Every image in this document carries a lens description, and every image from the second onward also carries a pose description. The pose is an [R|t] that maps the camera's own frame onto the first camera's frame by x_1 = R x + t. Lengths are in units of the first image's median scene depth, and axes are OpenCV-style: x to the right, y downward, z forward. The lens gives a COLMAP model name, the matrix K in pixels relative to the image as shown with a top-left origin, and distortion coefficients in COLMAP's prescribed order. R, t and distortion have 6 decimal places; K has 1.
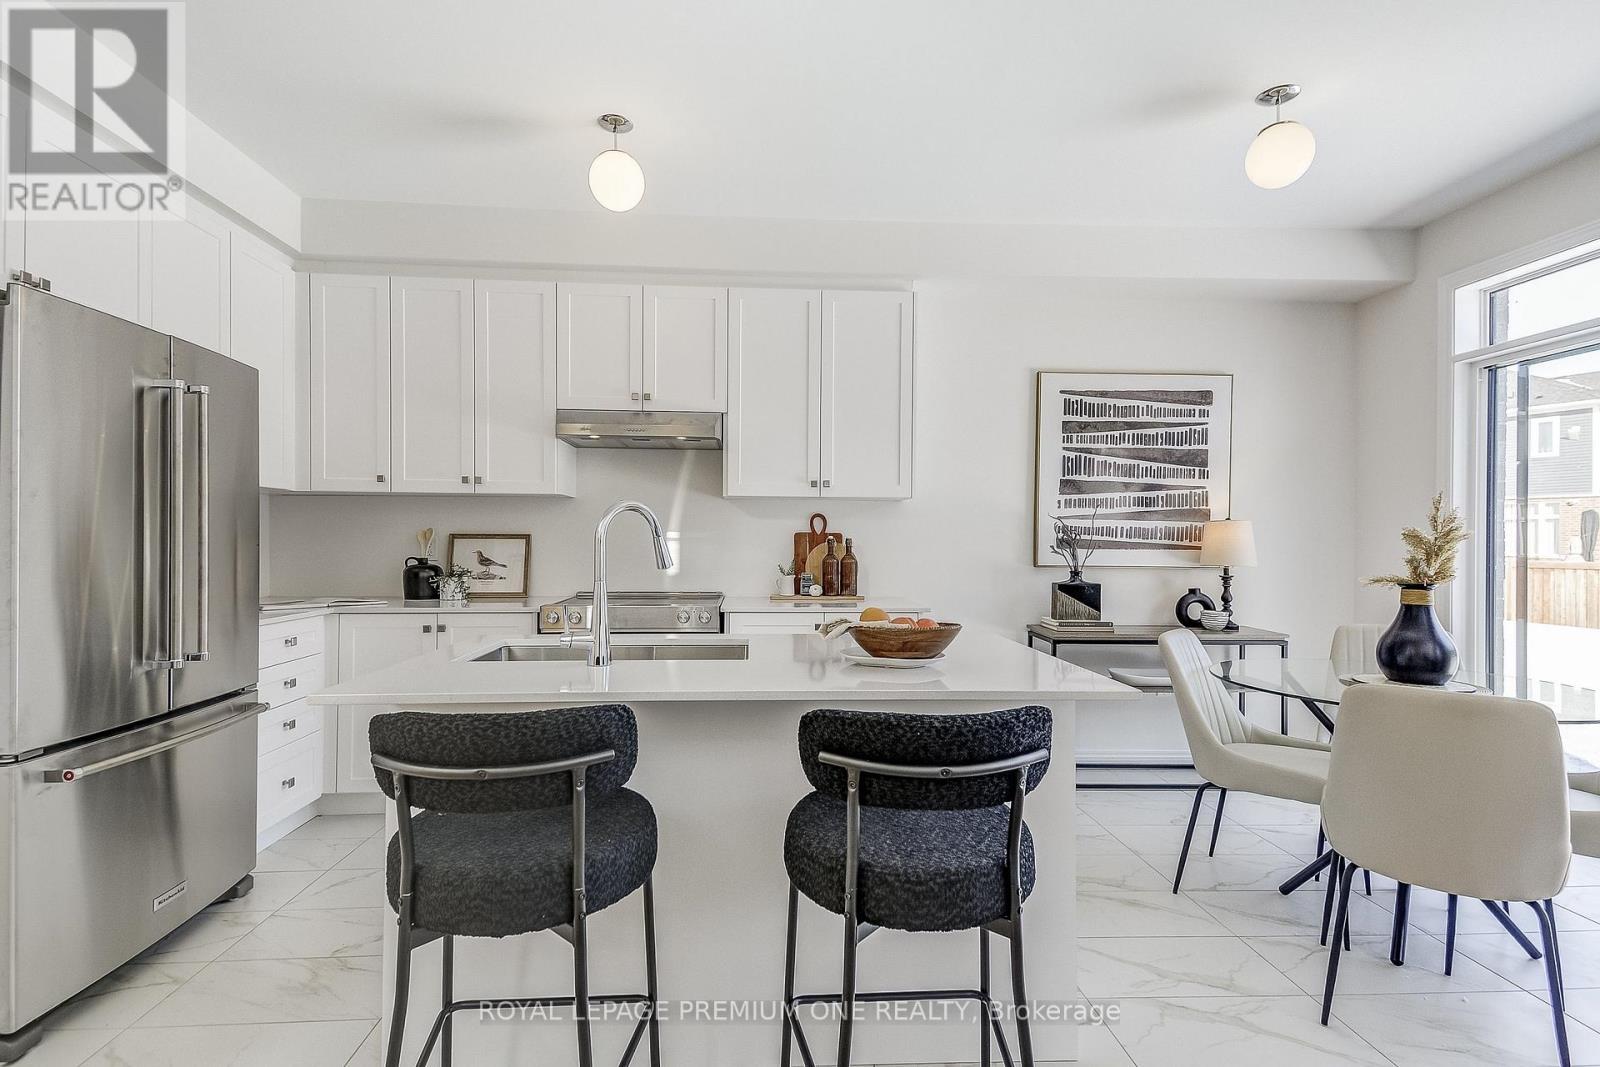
lens RADIAL K [[751.8, 0, 798.3], [0, 751.8, 540.9], [0, 0, 1]] dist [0.052605, -0.023317]
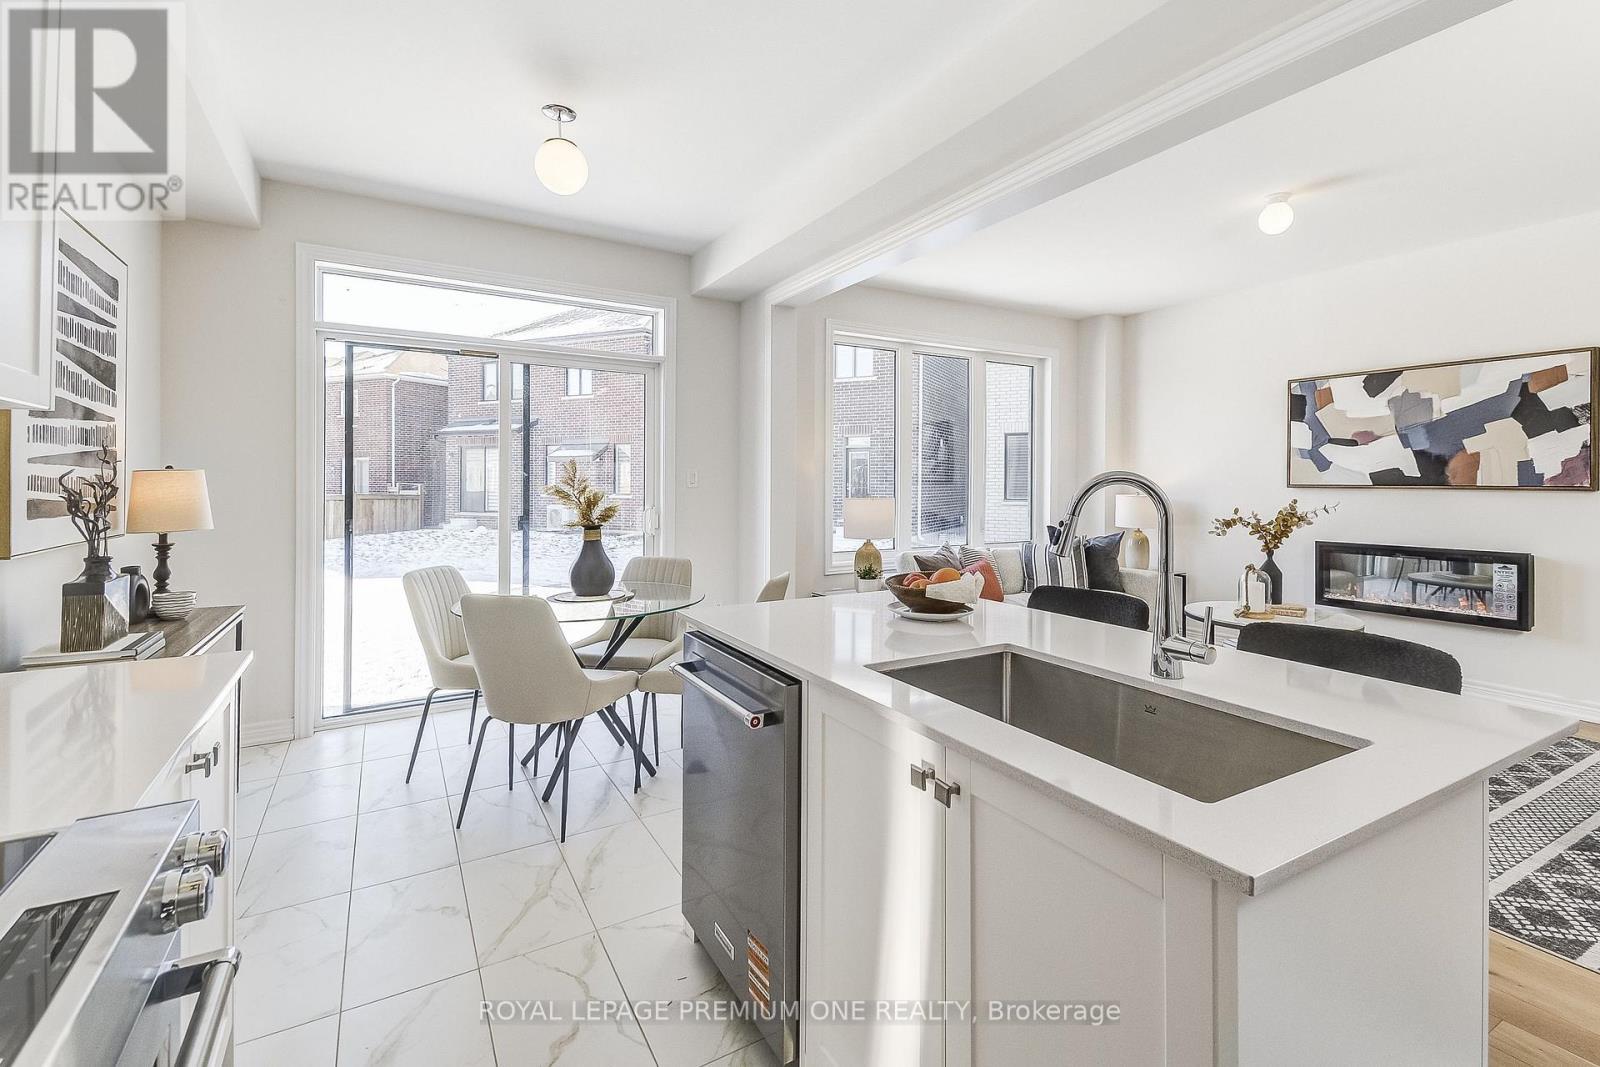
lens RADIAL K [[729.2, 0, 806.7], [0, 729.2, 480.0], [0, 0, 1]] dist [0.002438, -0.000036]
pose [[-0.454290, -0.004670, 0.890842, -0.347501], [-0.004423, 0.999986, 0.002987, -0.021026], [-0.890843, -0.002583, -0.454304, 0.763464]]
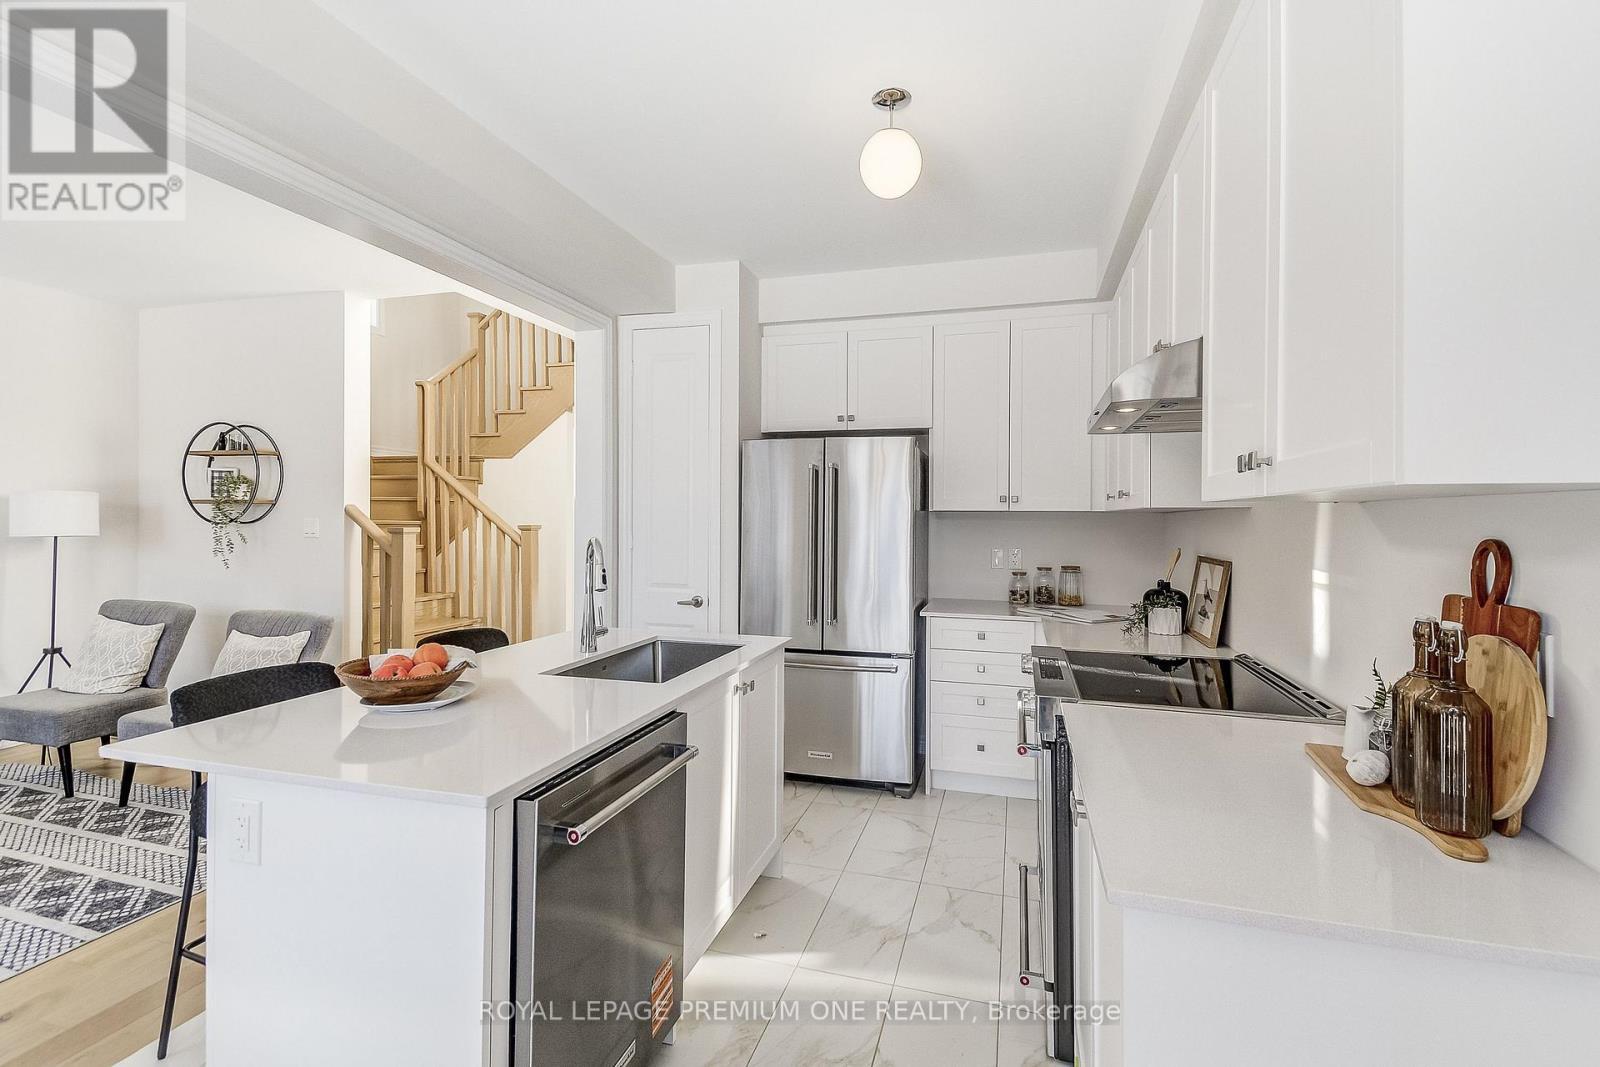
lens RADIAL K [[690.0, 0, 817.6], [0, 690.0, 518.2], [0, 0, 1]] dist [0.057920, -0.028766]
pose [[-0.334537, -0.009779, -0.942332, 0.387072], [-0.009032, 0.999934, -0.007170, -0.040718], [0.942339, 0.006112, -0.334603, 0.846376]]
